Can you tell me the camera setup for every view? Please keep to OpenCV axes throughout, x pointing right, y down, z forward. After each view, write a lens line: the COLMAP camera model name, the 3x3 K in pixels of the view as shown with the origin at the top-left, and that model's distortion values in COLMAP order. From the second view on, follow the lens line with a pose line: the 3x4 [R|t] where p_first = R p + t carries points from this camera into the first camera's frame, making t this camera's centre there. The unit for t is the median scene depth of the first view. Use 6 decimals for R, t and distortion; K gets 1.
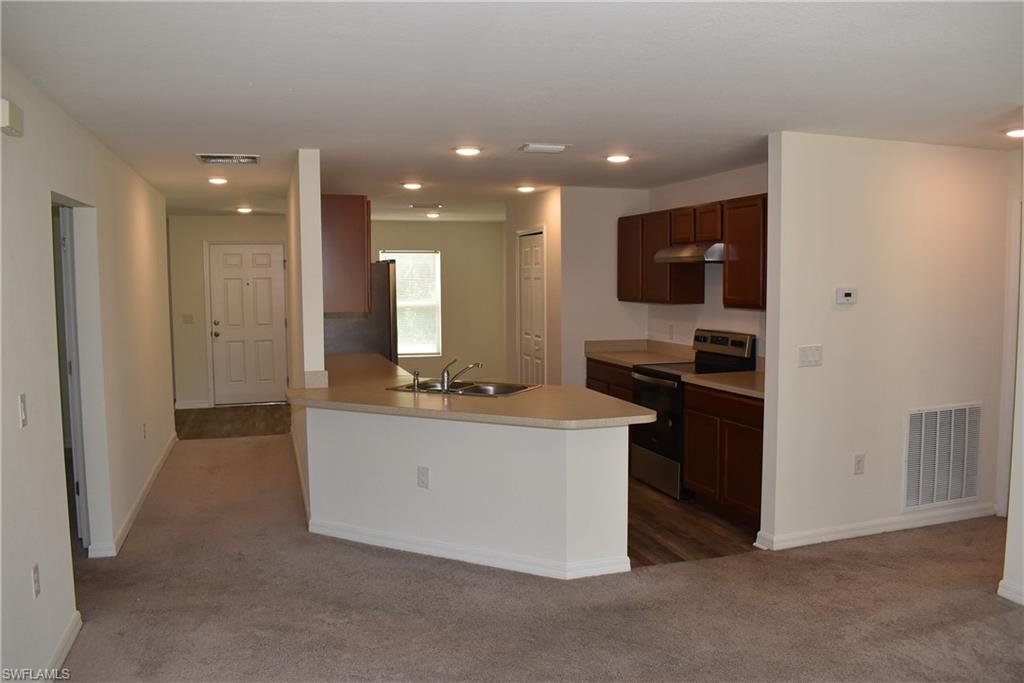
lens RADIAL K [[799.2, 0, 512.0], [0, 799.2, 341.5], [0, 0, 1]] dist [-0.094433, 0.008705]
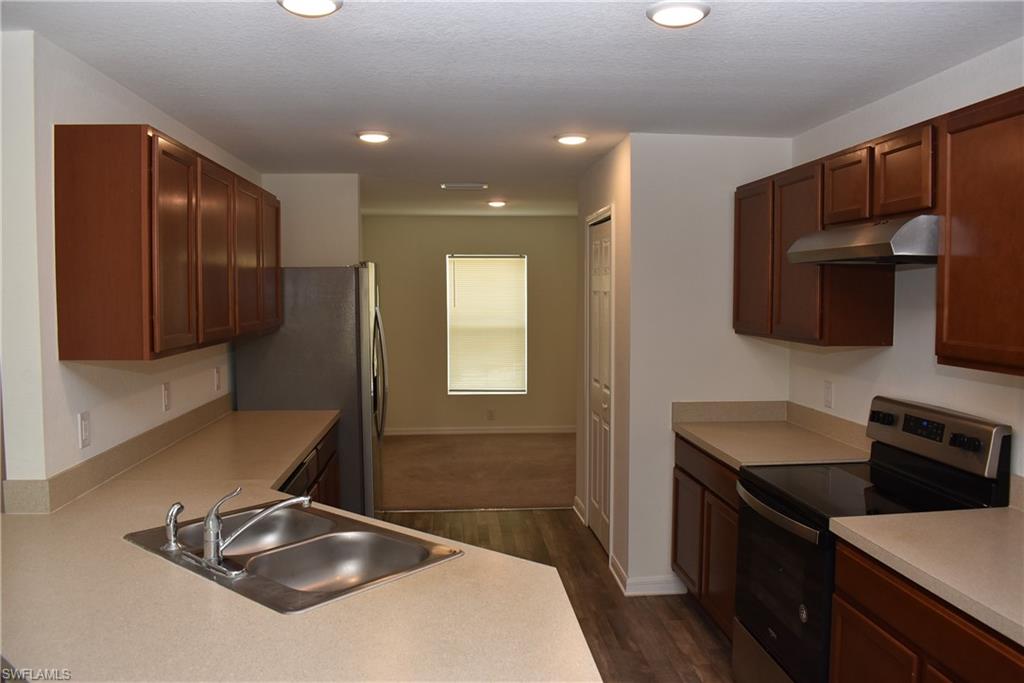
lens RADIAL K [[799.2, 0, 512.0], [0, 799.2, 341.5], [0, 0, 1]] dist [-0.094433, 0.008705]
pose [[0.975127, 0.020721, -0.220678, 0.117745], [-0.024358, 0.999608, -0.013773, -0.038397], [0.220306, 0.018805, 0.975249, 0.470047]]
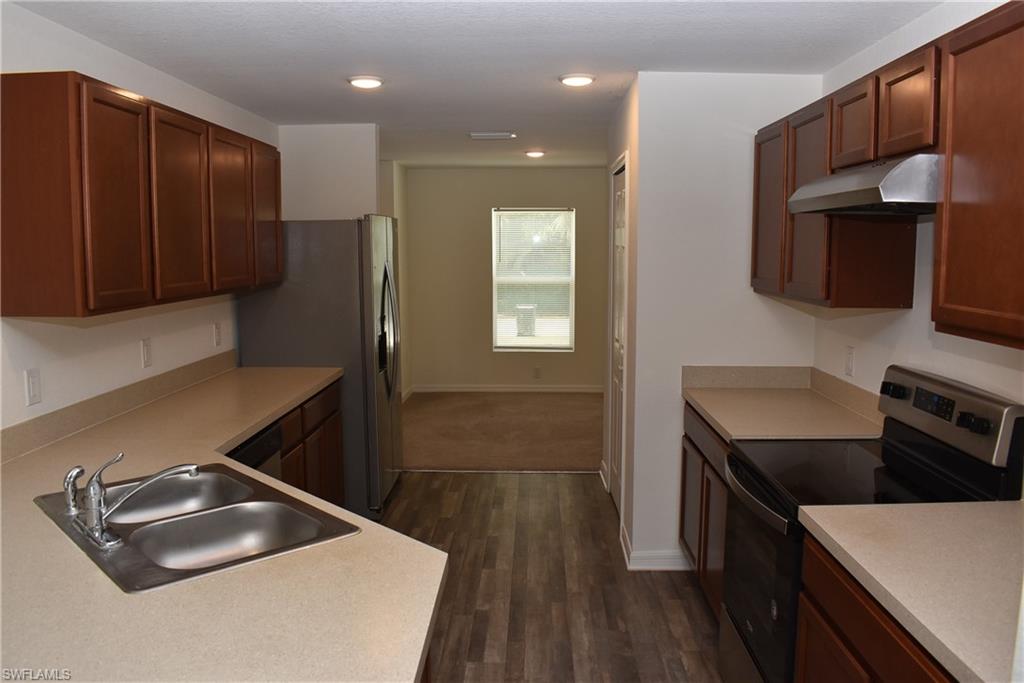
lens RADIAL K [[799.2, 0, 512.0], [0, 799.2, 341.5], [0, 0, 1]] dist [-0.094433, 0.008705]
pose [[0.945051, 0.046287, -0.323631, 0.174892], [-0.033438, 0.998420, 0.045153, -0.042143], [0.325209, -0.031850, 0.945105, 0.524300]]
